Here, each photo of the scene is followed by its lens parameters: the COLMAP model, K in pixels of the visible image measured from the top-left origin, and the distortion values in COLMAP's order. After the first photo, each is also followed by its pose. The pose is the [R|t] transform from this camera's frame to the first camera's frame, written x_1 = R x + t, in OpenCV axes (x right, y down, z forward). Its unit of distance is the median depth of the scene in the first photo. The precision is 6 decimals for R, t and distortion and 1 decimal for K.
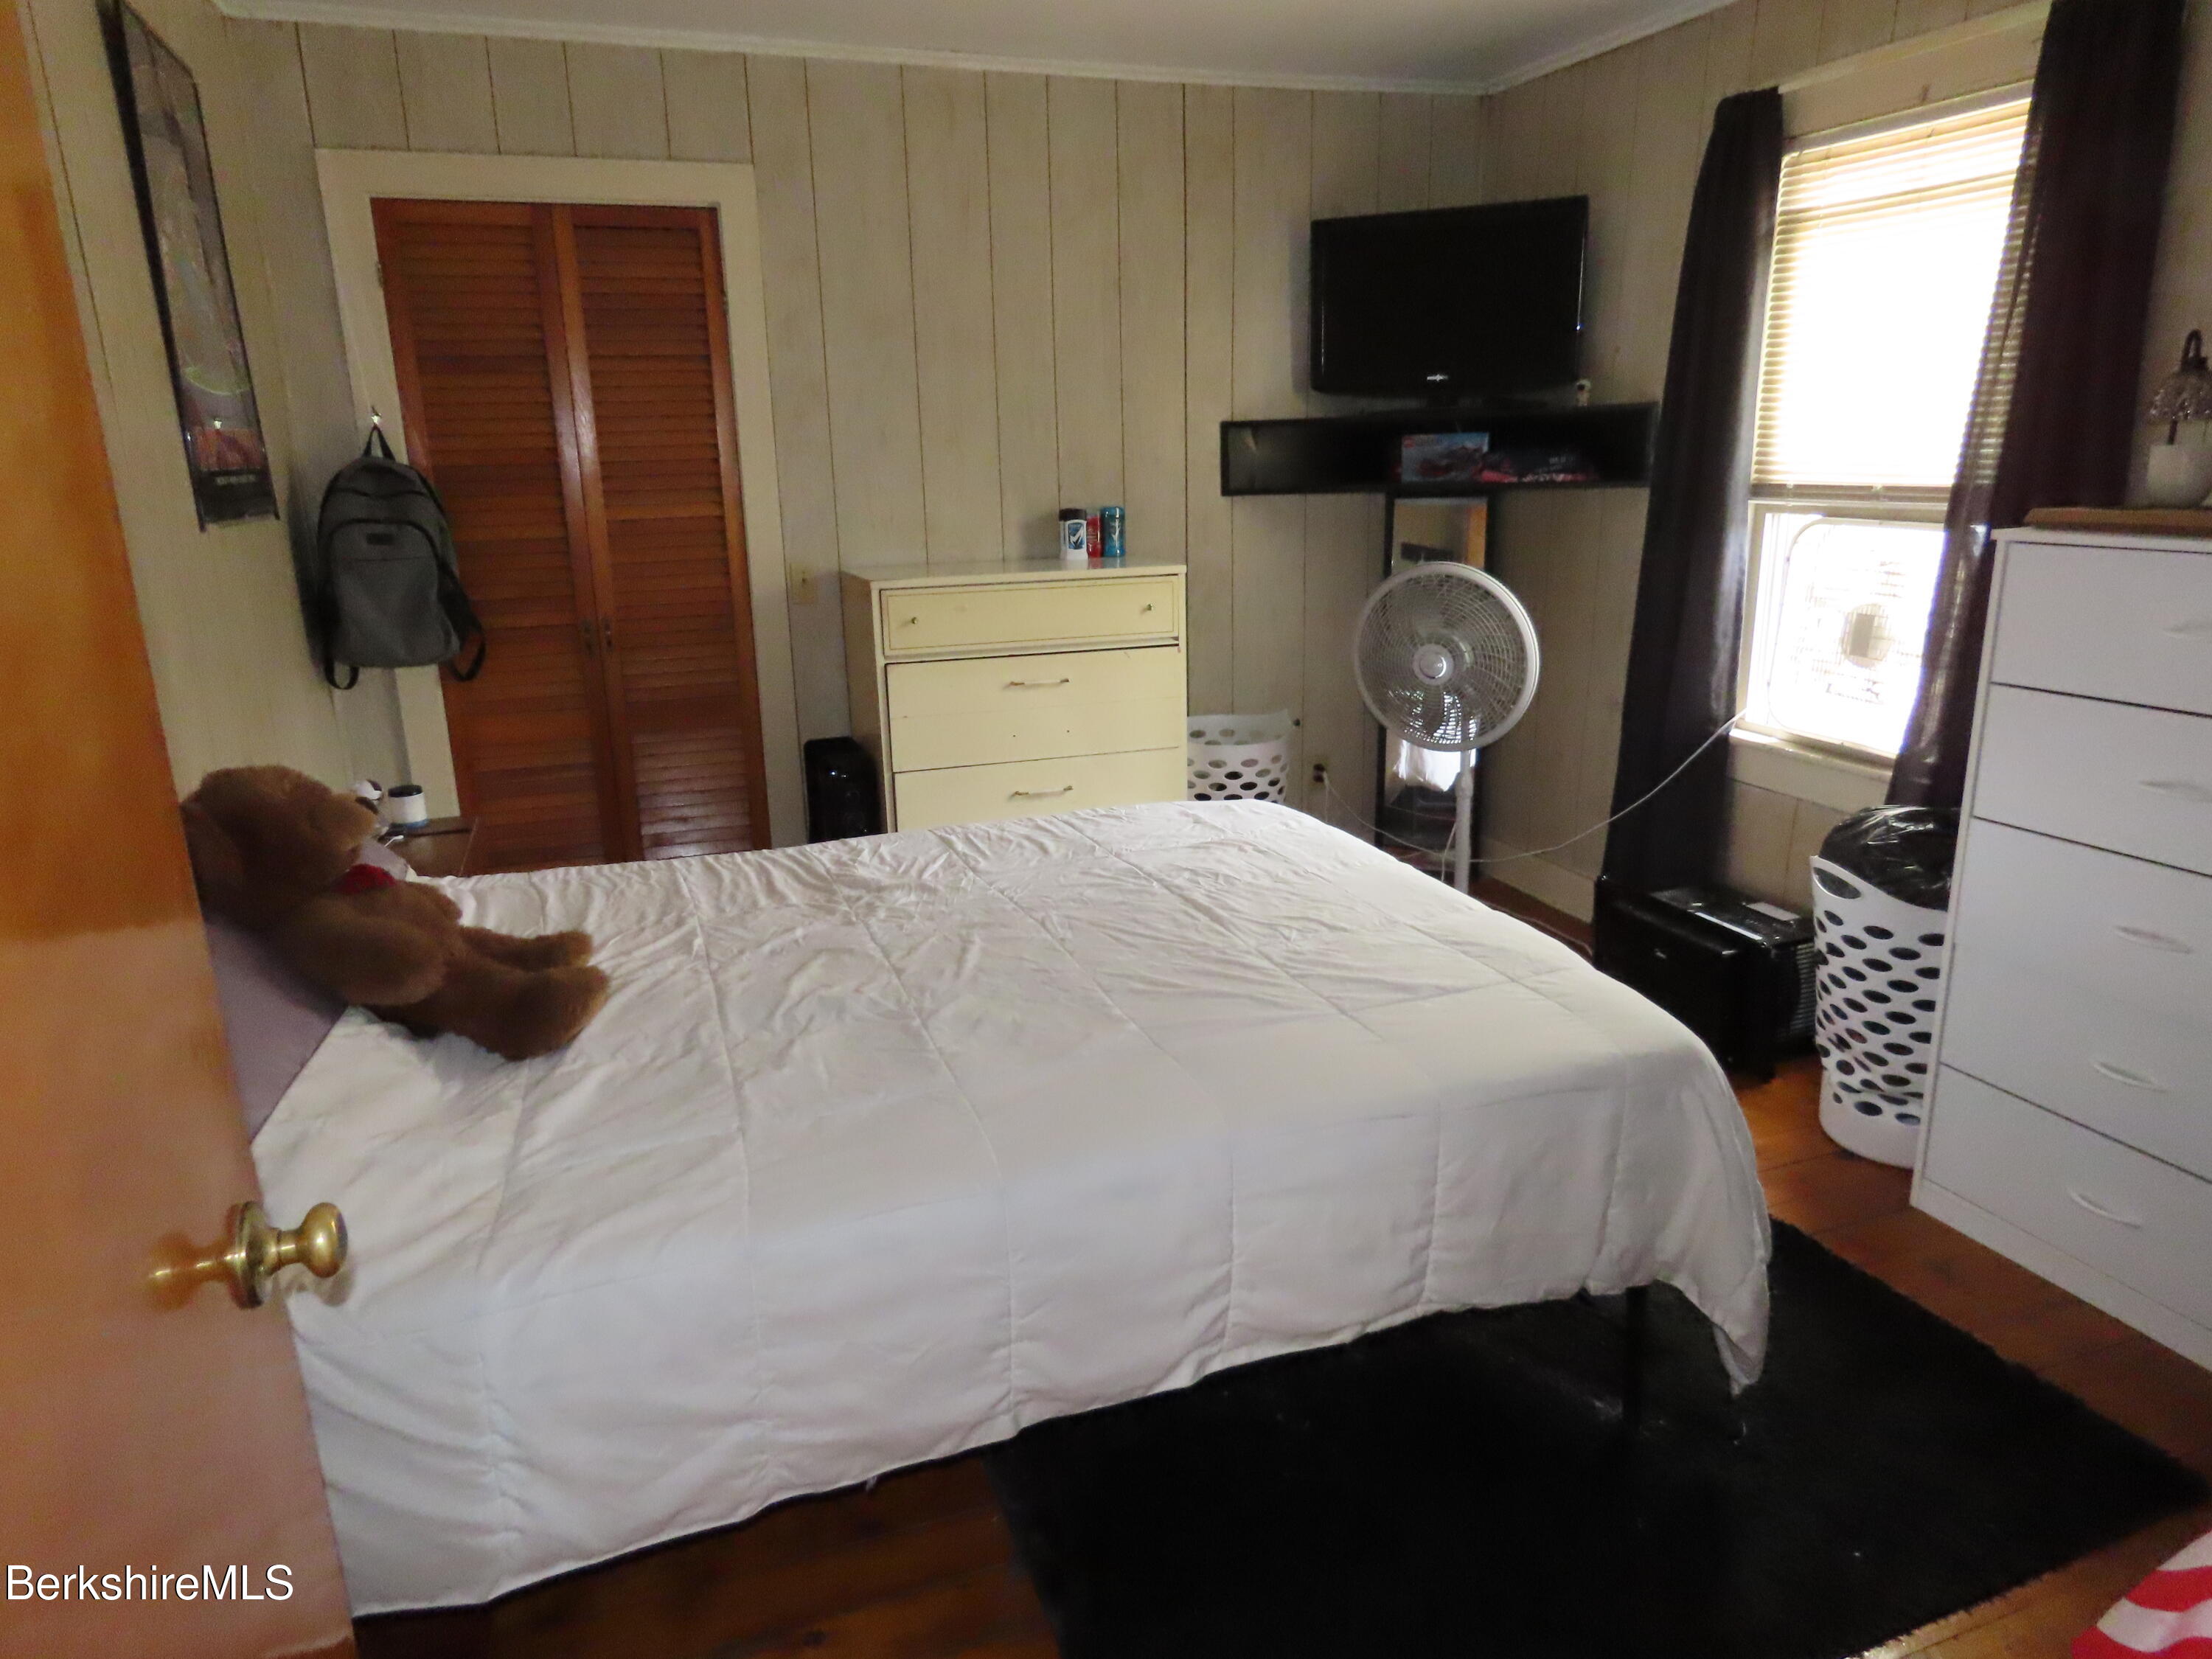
lens RADIAL K [[1406.5, 0, 1102.5], [0, 1406.5, 832.9], [0, 0, 1]] dist [-0.007352, 0.000783]
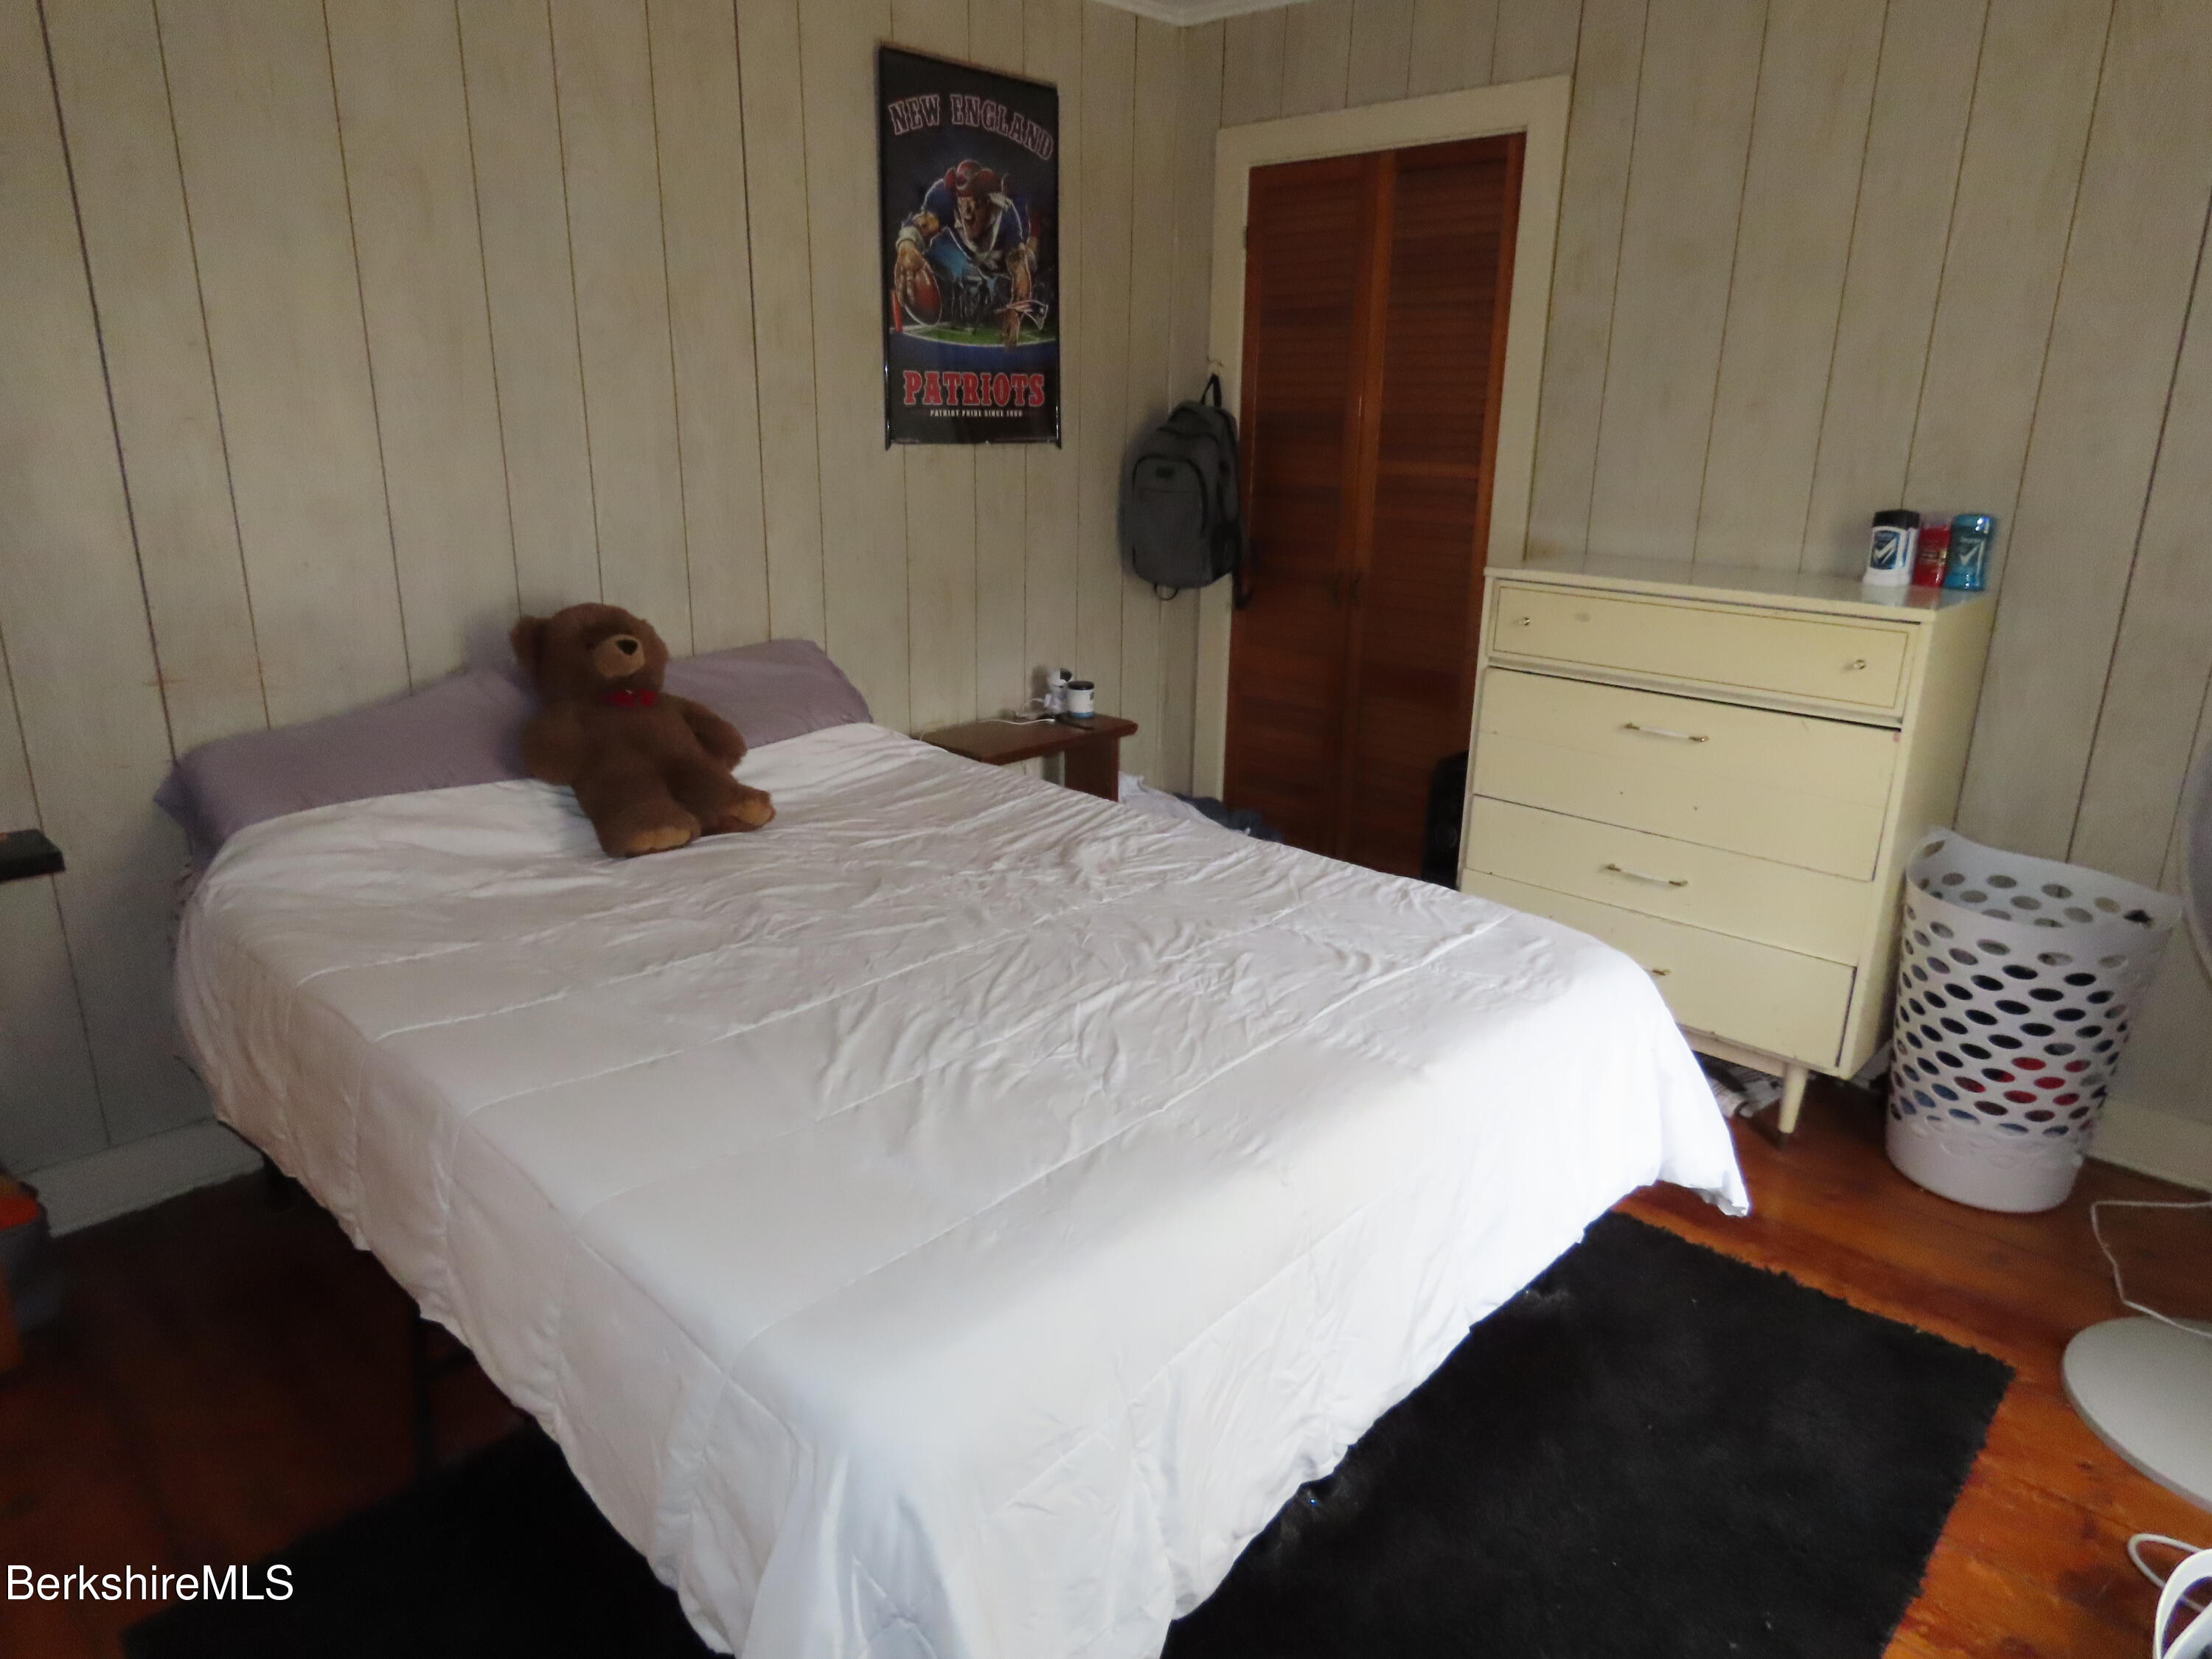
lens RADIAL K [[1353.9, 0, 1106.0], [0, 1353.9, 829.5], [0, 0, 1]] dist [-0.021709, -0.000755]
pose [[0.448031, 0.288874, -0.846061, 0.455635], [-0.265749, 0.946614, 0.182479, -0.114902], [0.853607, 0.143084, 0.500881, 0.420743]]
